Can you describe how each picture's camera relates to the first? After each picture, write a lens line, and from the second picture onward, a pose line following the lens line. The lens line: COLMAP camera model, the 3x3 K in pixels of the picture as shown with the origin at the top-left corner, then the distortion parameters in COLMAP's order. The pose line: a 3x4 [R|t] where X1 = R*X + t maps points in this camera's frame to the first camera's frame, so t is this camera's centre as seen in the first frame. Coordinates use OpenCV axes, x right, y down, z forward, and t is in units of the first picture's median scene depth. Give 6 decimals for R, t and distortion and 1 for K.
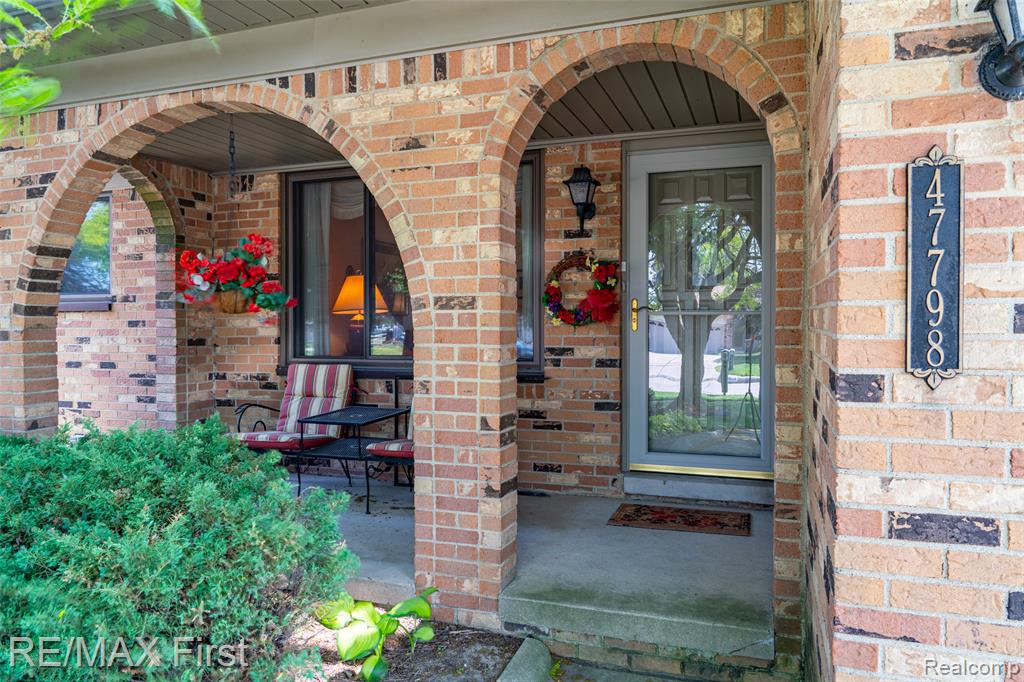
lens RADIAL K [[711.8, 0, 512.7], [0, 711.8, 346.7], [0, 0, 1]] dist [-0.024789, 0.005370]
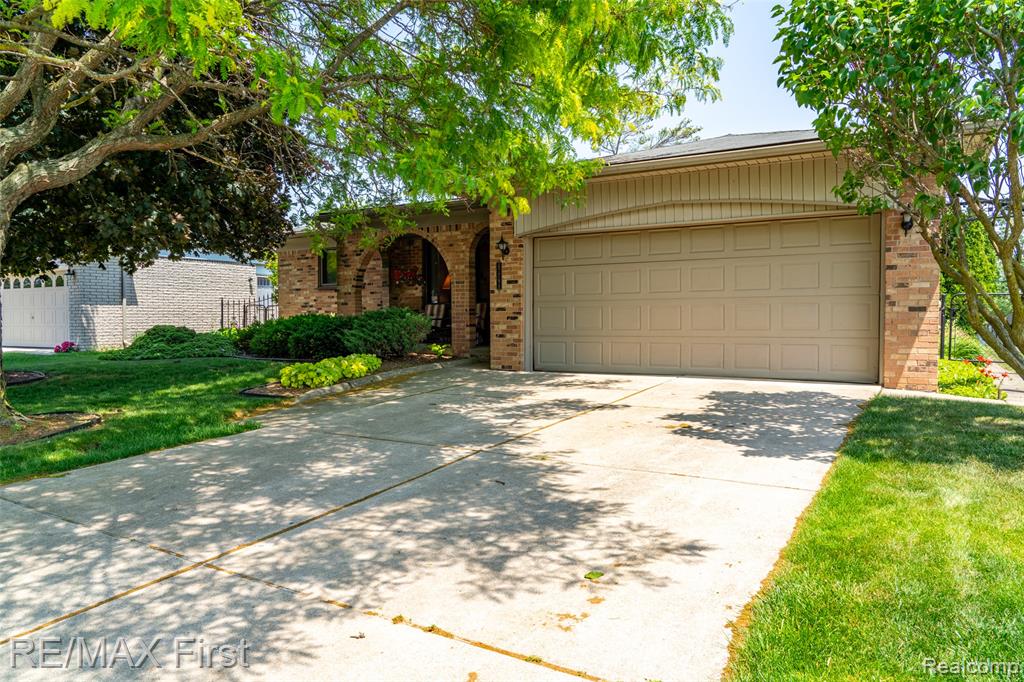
lens RADIAL K [[711.8, 0, 512.1], [0, 711.8, 340.1], [0, 0, 1]] dist [-0.024789, 0.005370]
pose [[0.979206, 0.001909, -0.202860, 0.866893], [-0.000052, 0.999958, 0.009162, 0.195256], [0.202869, -0.008961, 0.979165, -2.484869]]
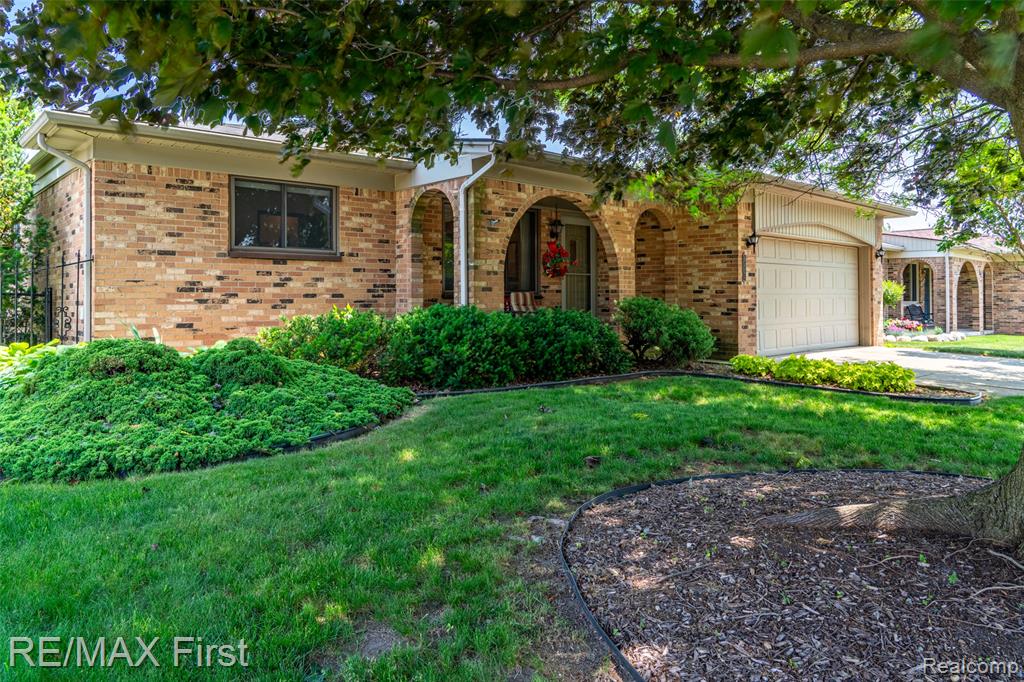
lens RADIAL K [[711.8, 0, 510.5], [0, 711.8, 336.1], [0, 0, 1]] dist [-0.024789, 0.005370]
pose [[0.463966, -0.043063, 0.884806, -2.851884], [0.026562, 0.999045, 0.034695, 0.113504], [-0.885455, 0.007405, 0.464667, -0.138029]]
